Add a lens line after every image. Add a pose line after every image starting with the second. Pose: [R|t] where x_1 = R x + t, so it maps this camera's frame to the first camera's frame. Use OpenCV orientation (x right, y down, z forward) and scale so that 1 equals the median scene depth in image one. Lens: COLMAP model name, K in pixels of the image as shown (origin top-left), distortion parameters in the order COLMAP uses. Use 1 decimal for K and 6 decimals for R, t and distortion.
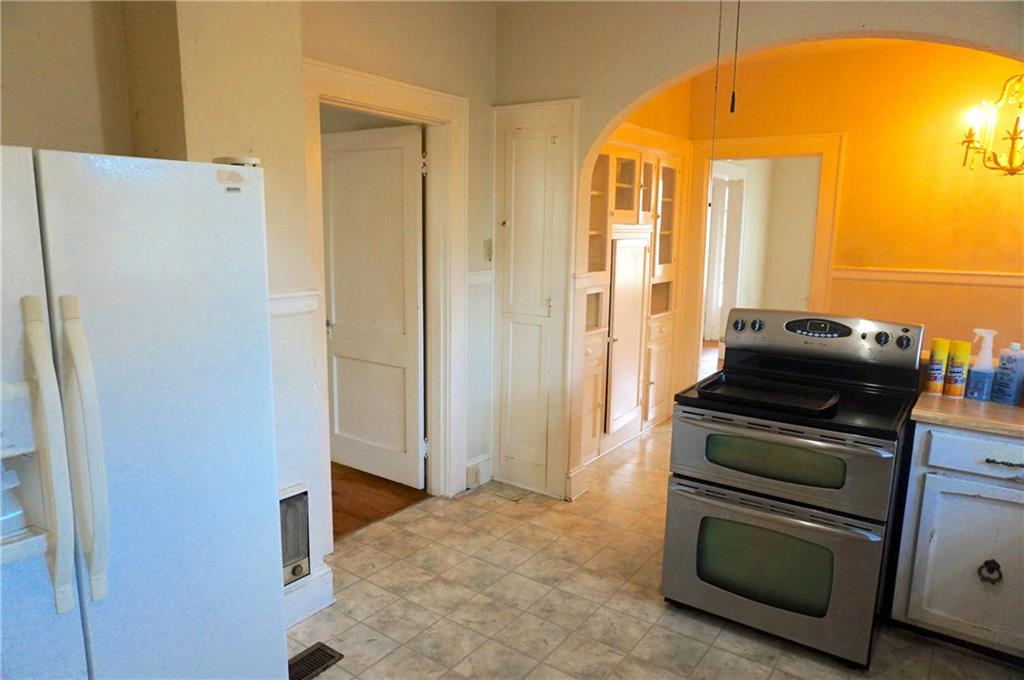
lens RADIAL K [[682.2, 0, 510.0], [0, 682.2, 354.4], [0, 0, 1]] dist [-0.051548, 0.032855]
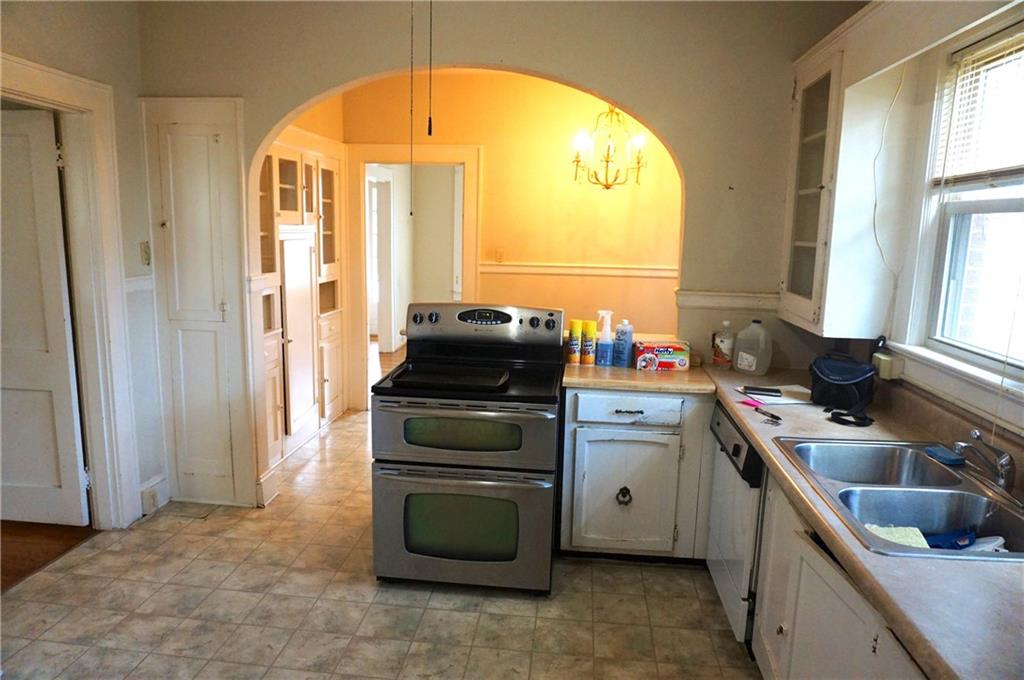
lens RADIAL K [[683.3, 0, 507.4], [0, 683.3, 353.1], [0, 0, 1]] dist [-0.042232, 0.029847]
pose [[0.870750, -0.081815, 0.484871, -0.078554], [0.080465, 0.996477, 0.023640, -0.001645], [-0.485097, 0.018431, 0.874266, -0.042411]]
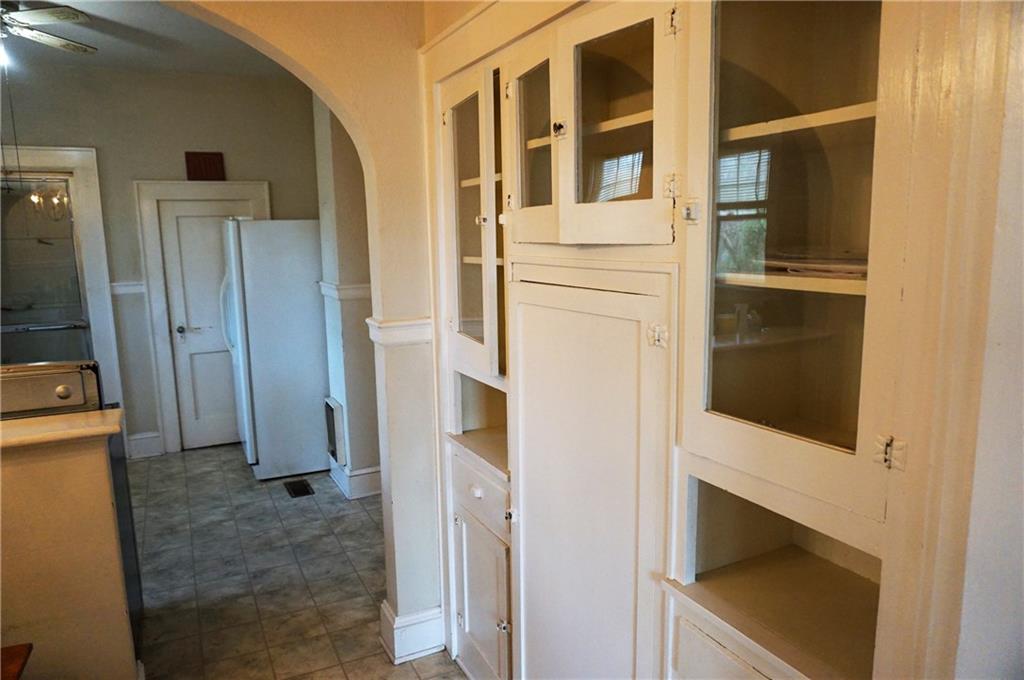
lens RADIAL K [[683.3, 0, 507.4], [0, 683.3, 353.1], [0, 0, 1]] dist [-0.042232, 0.029847]
pose [[-0.470804, 0.142158, -0.870709, 0.768842], [-0.156590, 0.957797, 0.241048, -0.326889], [0.868230, 0.249831, -0.428674, 1.734110]]
